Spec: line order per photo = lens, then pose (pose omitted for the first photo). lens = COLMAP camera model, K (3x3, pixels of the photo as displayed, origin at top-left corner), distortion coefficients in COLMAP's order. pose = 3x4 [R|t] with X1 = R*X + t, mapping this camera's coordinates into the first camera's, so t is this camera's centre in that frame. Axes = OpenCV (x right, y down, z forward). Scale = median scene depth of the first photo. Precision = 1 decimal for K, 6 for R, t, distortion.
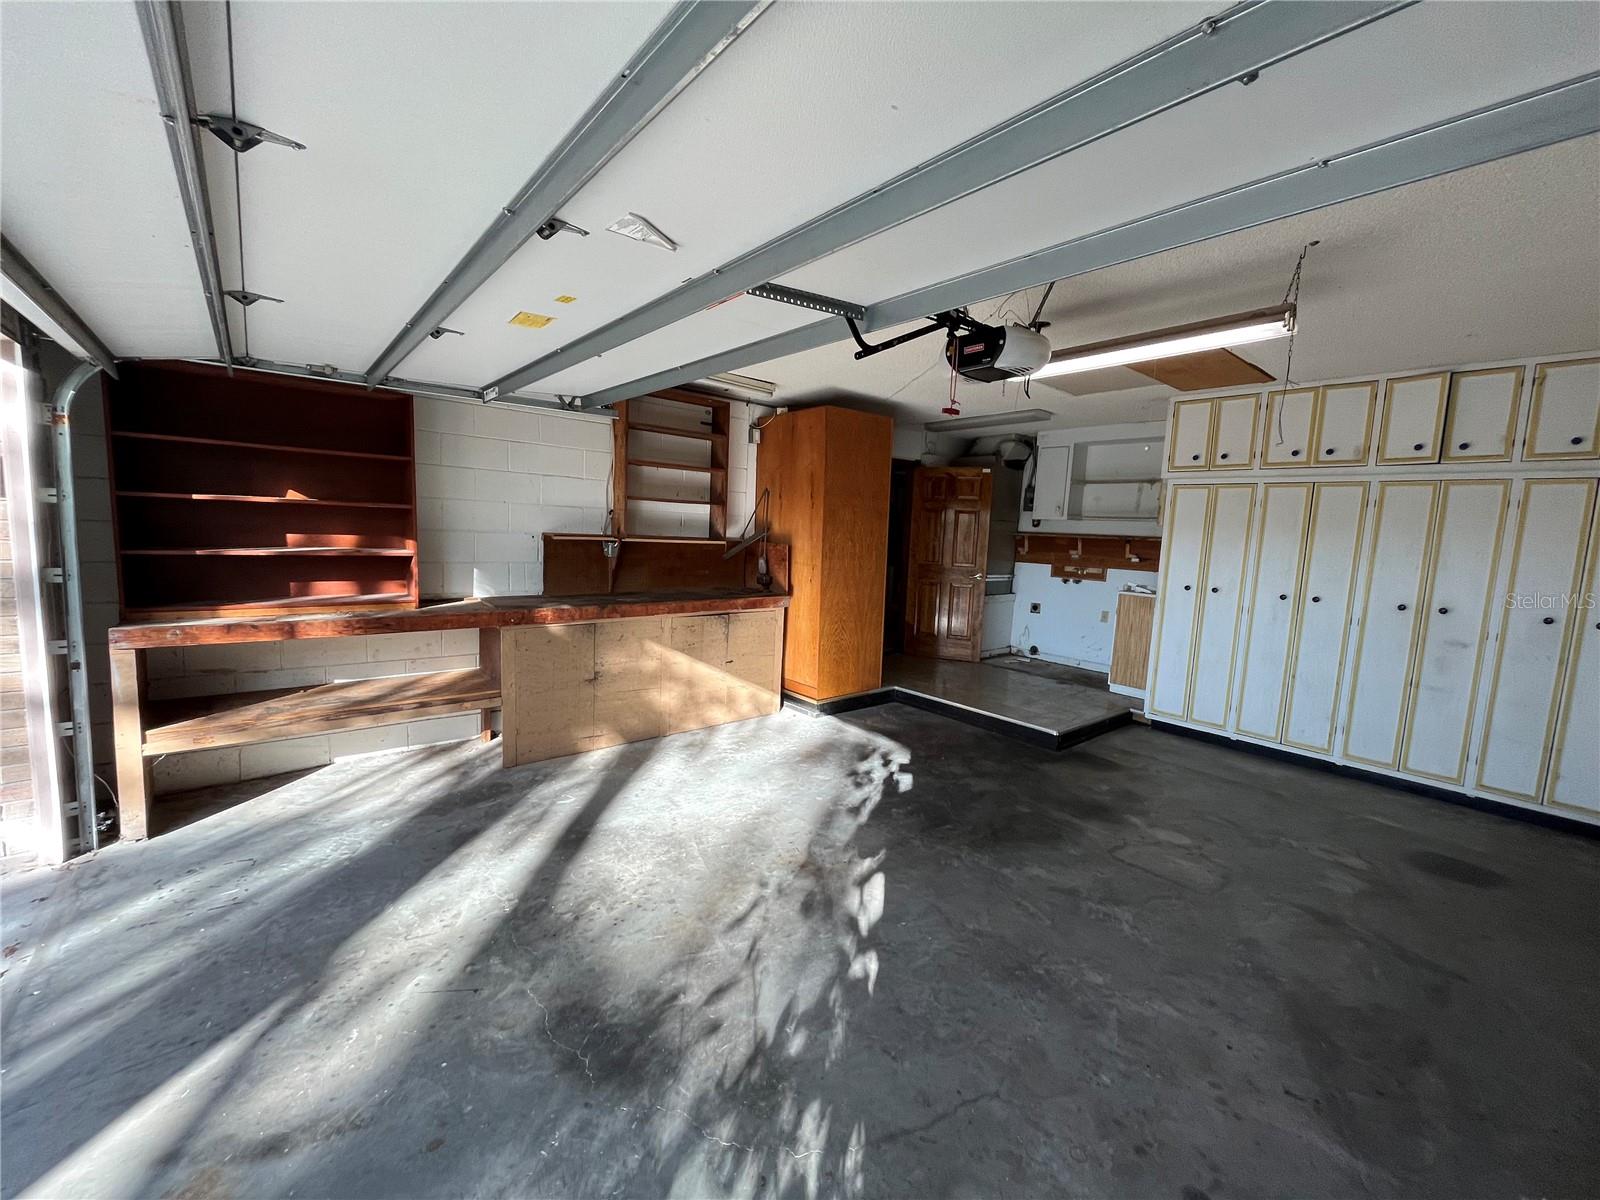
lens RADIAL K [[641.7, 0, 804.0], [0, 641.7, 597.1], [0, 0, 1]] dist [-0.002919, -0.000764]
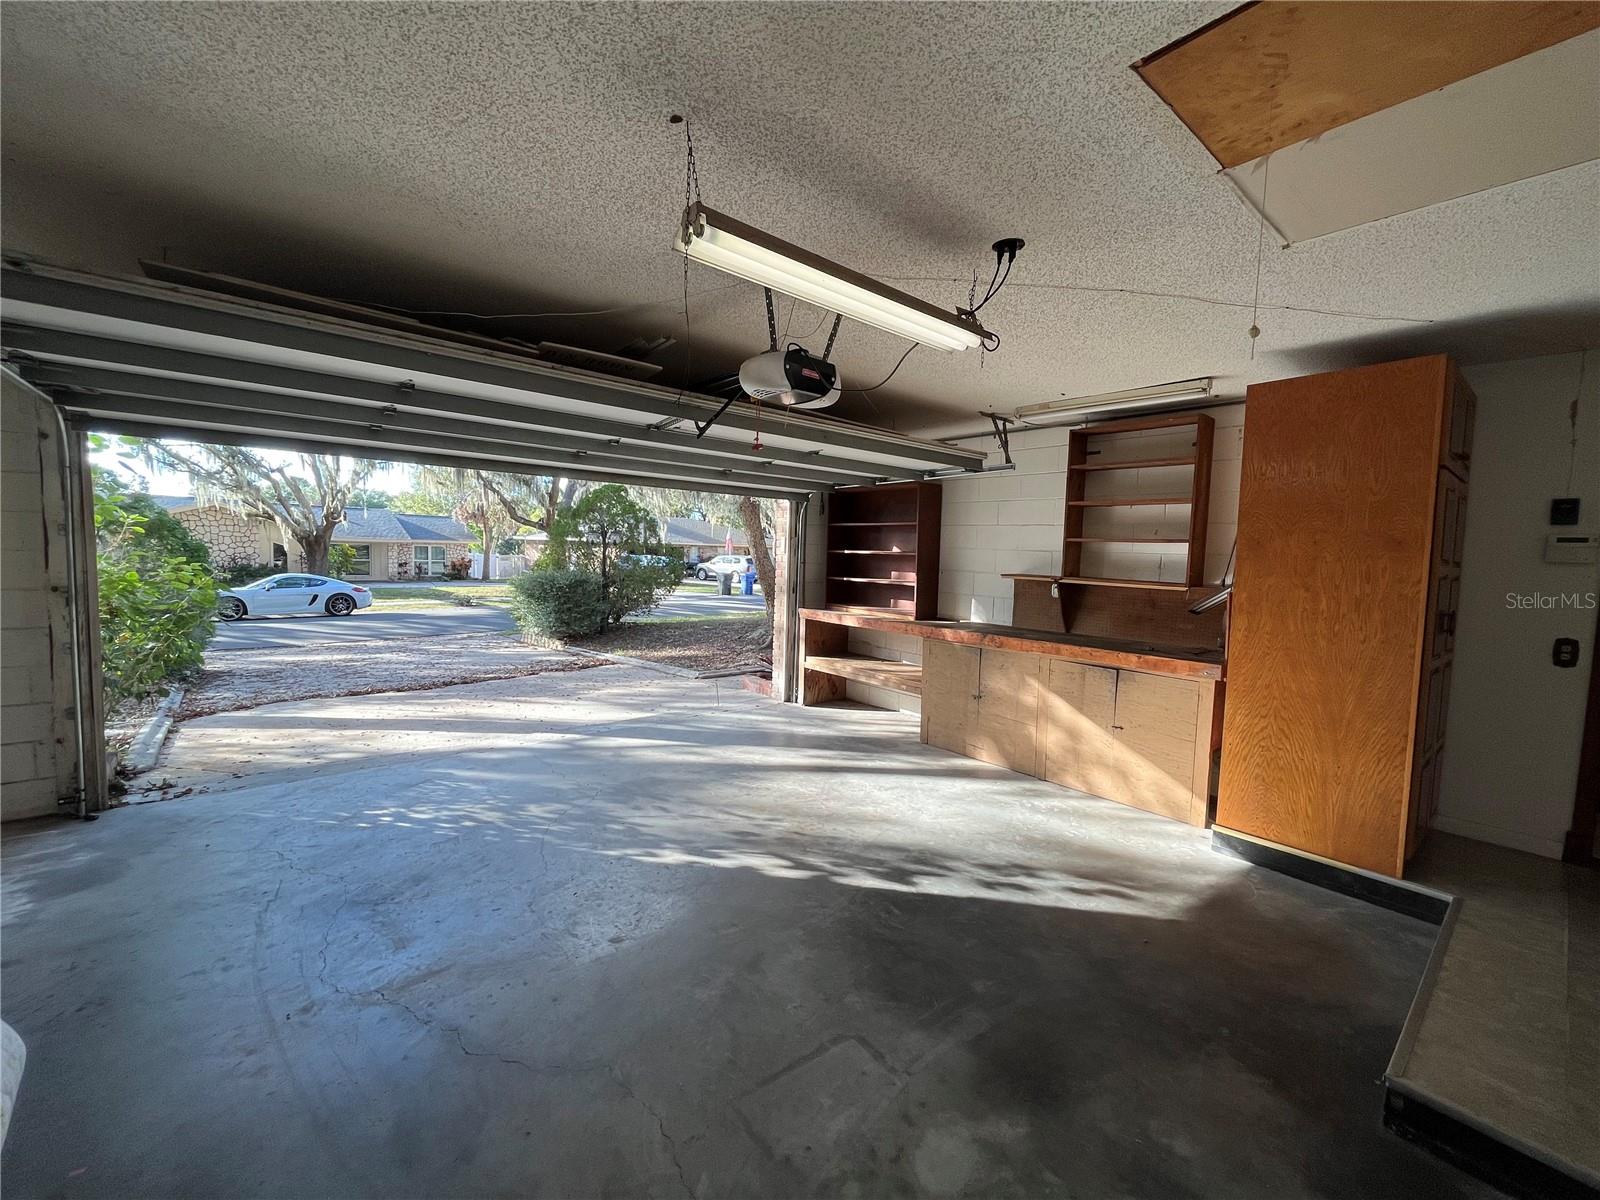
lens RADIAL K [[641.7, 0, 804.0], [0, 641.7, 597.1], [0, 0, 1]] dist [-0.002919, -0.000764]
pose [[-0.001933, 0.028418, -0.999594, 0.917476], [-0.140217, 0.989713, 0.028408, -0.043062], [0.990119, 0.140215, 0.002072, 0.728727]]
